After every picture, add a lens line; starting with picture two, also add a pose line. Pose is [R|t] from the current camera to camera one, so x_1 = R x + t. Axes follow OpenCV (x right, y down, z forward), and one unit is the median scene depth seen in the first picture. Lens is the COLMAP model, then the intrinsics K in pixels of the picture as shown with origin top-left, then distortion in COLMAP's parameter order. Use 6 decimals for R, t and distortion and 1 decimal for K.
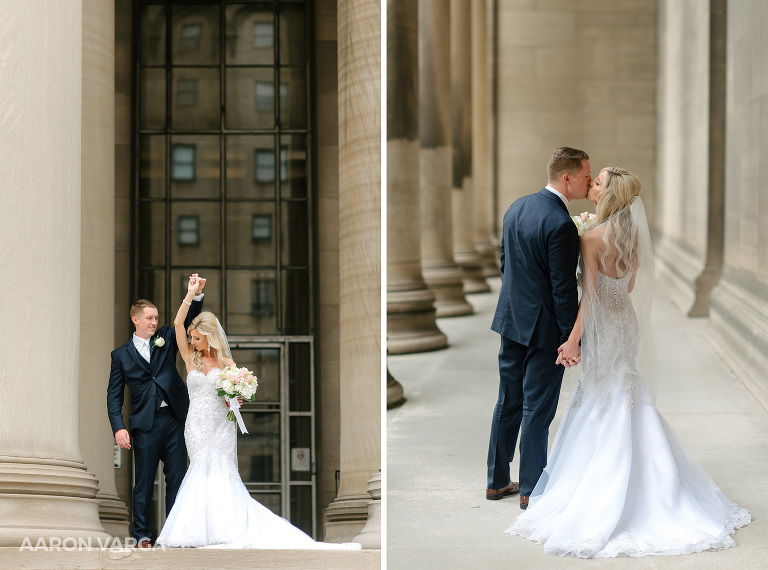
lens RADIAL K [[1731.2, 0, 383.3], [0, 1731.2, 287.8], [0, 0, 1]] dist [-0.485505, 0.000000]
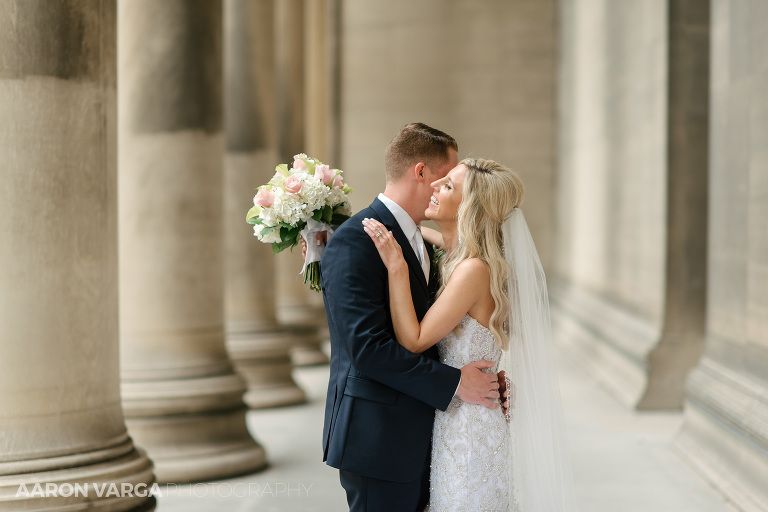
lens RADIAL K [[1898.0, 0, 386.3], [0, 1898.0, 256.6], [0, 0, 1]] dist [0.216557, 0.000000]
pose [[0.995198, 0.008650, 0.097495, 0.010968], [-0.004849, 0.999221, -0.039163, -0.012682], [-0.097758, 0.038502, 0.994465, 0.270194]]
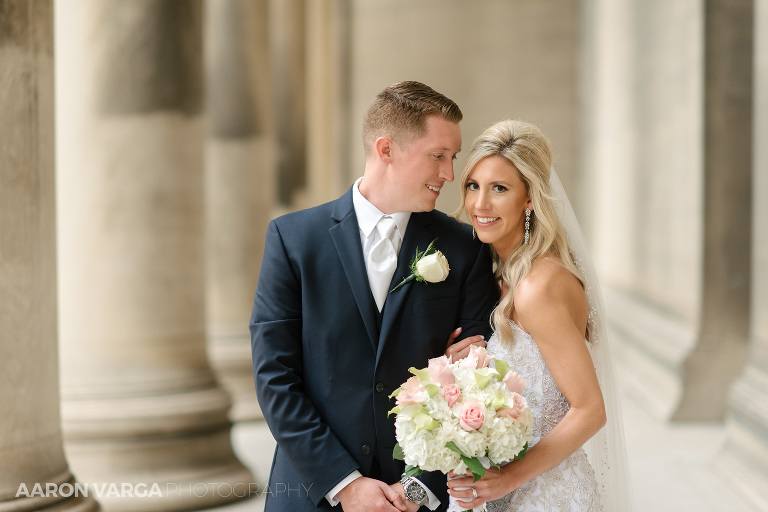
lens RADIAL K [[1882.0, 0, 379.3], [0, 1882.0, 255.3], [0, 0, 1]] dist [0.153004, 0.000000]
pose [[0.996530, 0.004663, 0.083108, 0.022836], [-0.001638, 0.999335, -0.036439, -0.016966], [-0.083223, 0.036177, 0.995874, 0.343421]]
